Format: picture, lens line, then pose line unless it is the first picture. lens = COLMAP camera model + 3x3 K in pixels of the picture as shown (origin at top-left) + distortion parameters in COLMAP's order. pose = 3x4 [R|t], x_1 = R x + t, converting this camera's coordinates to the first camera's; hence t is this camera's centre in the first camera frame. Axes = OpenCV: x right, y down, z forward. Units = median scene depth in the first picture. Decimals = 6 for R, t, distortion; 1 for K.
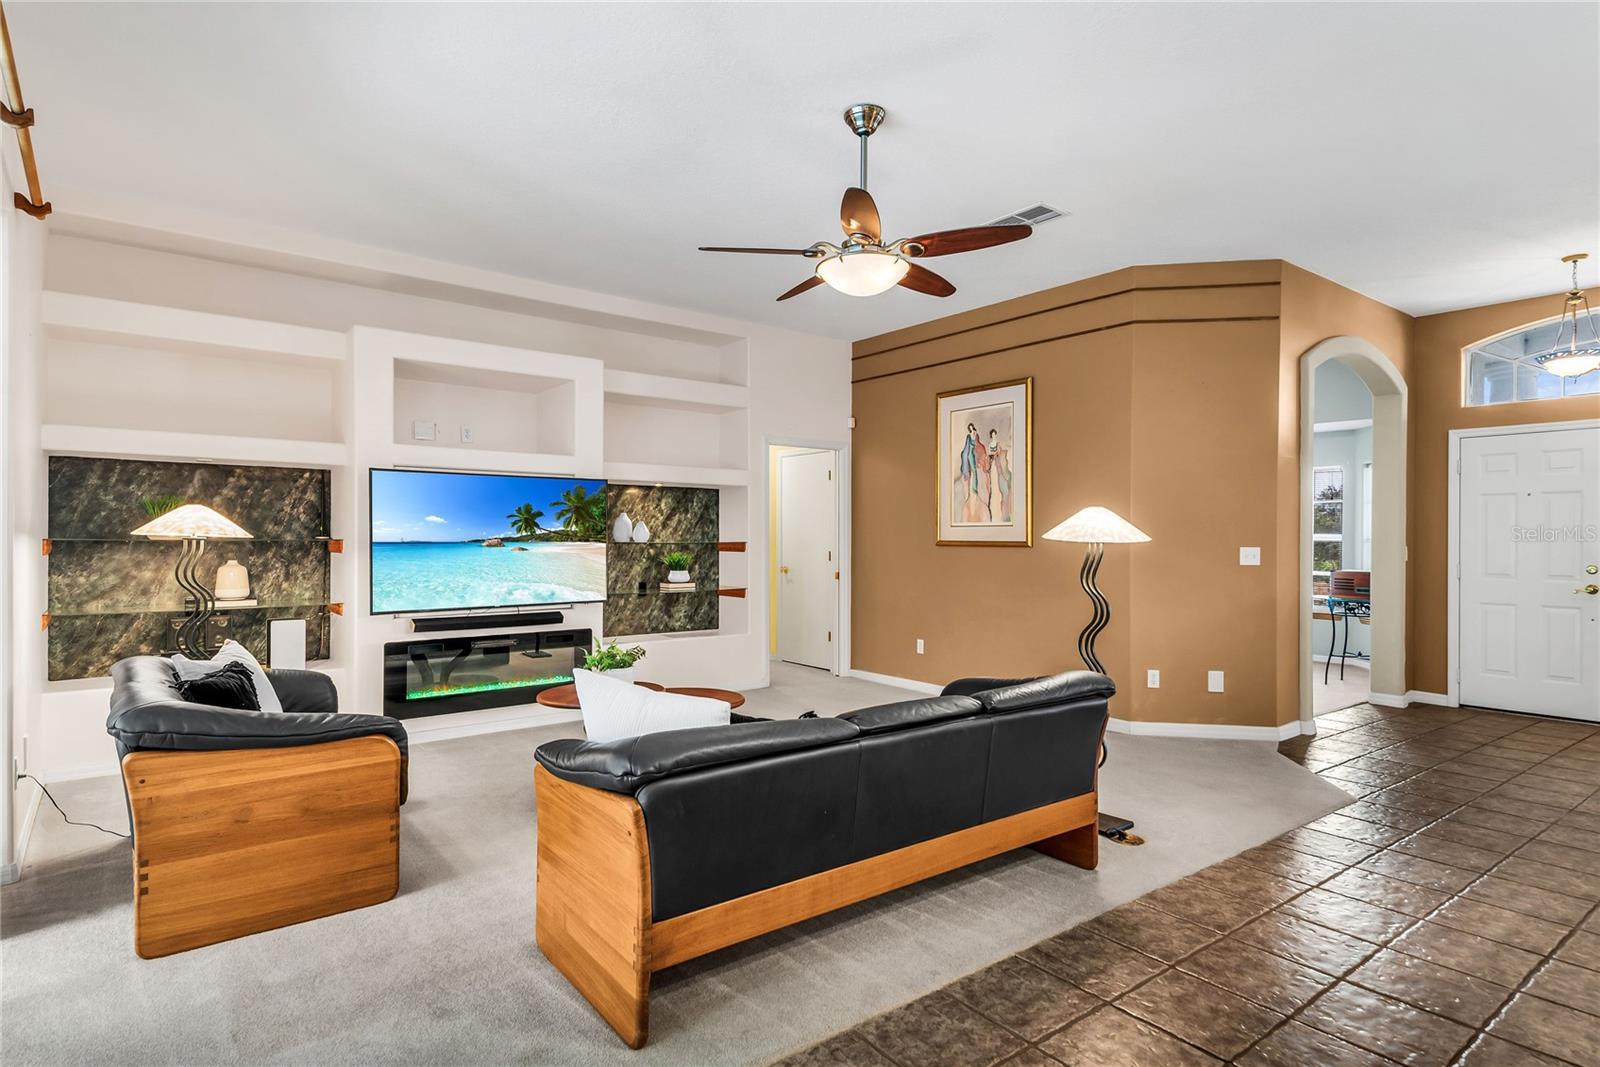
lens RADIAL K [[839.9, 0, 806.2], [0, 839.9, 546.3], [0, 0, 1]] dist [0.027815, -0.009064]
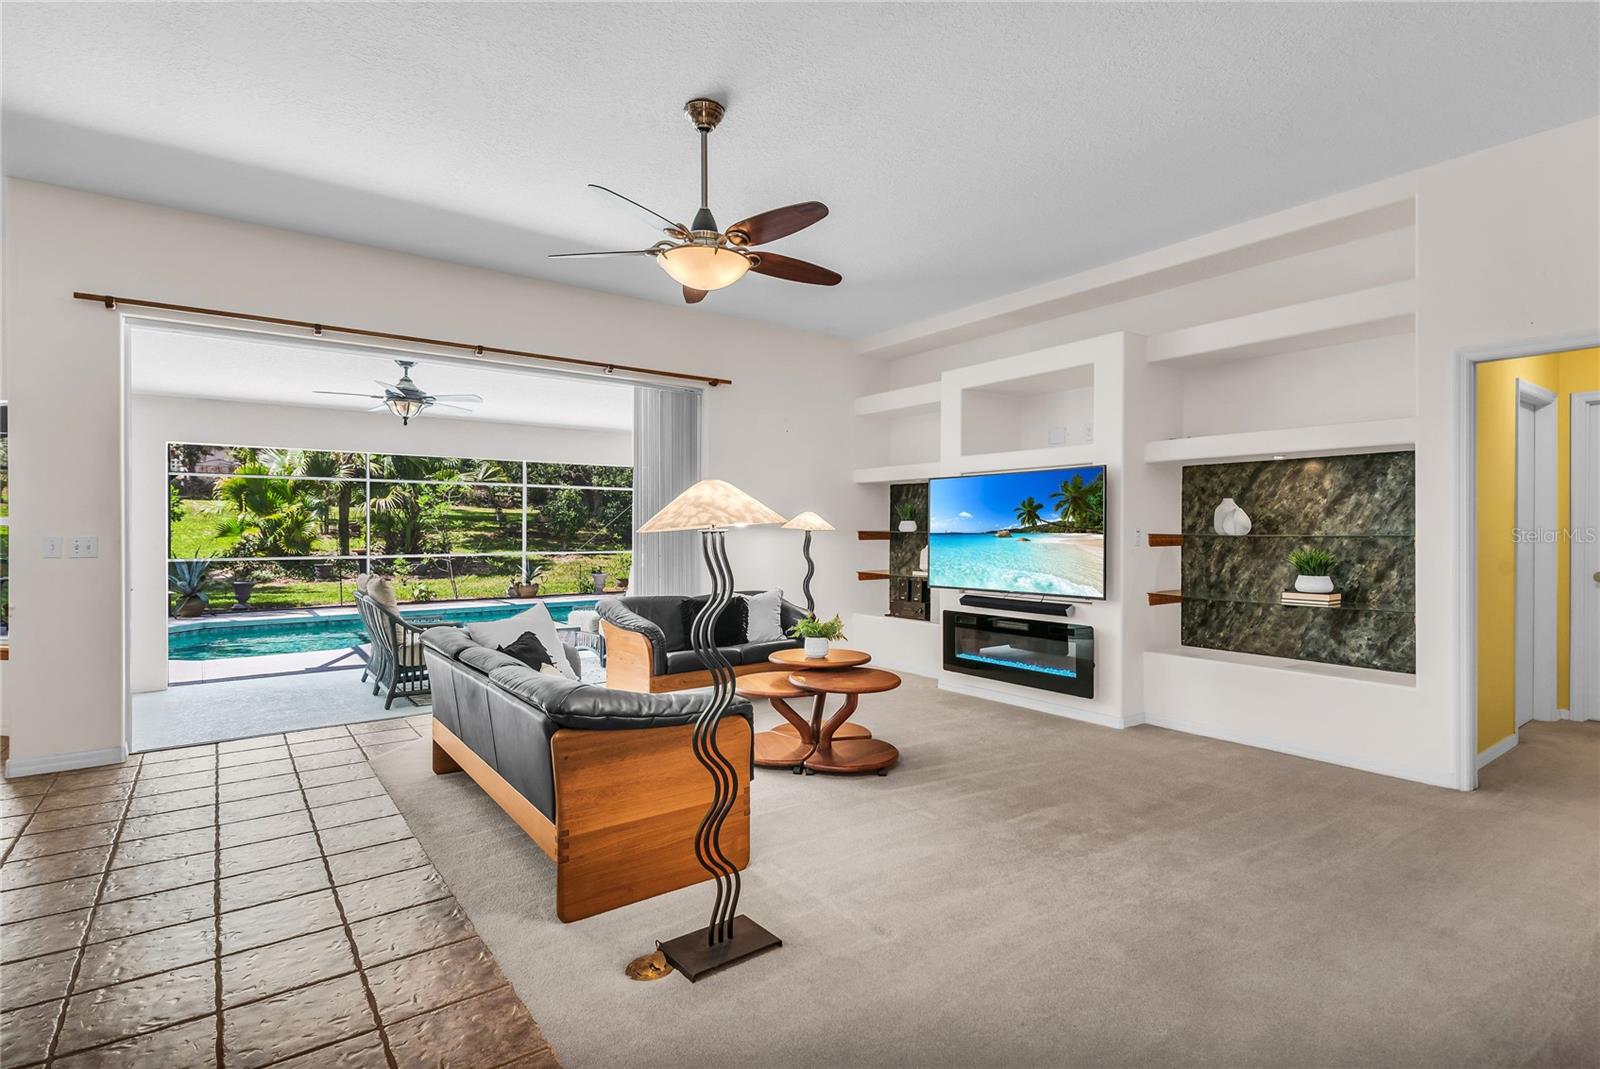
lens RADIAL K [[793.5, 0, 810.8], [0, 793.5, 530.6], [0, 0, 1]] dist [0.034367, -0.010472]
pose [[-0.032680, -0.004398, -0.999456, 0.650562], [-0.012015, 0.999920, -0.004007, -0.001026], [0.999394, 0.011878, -0.032730, 0.731220]]
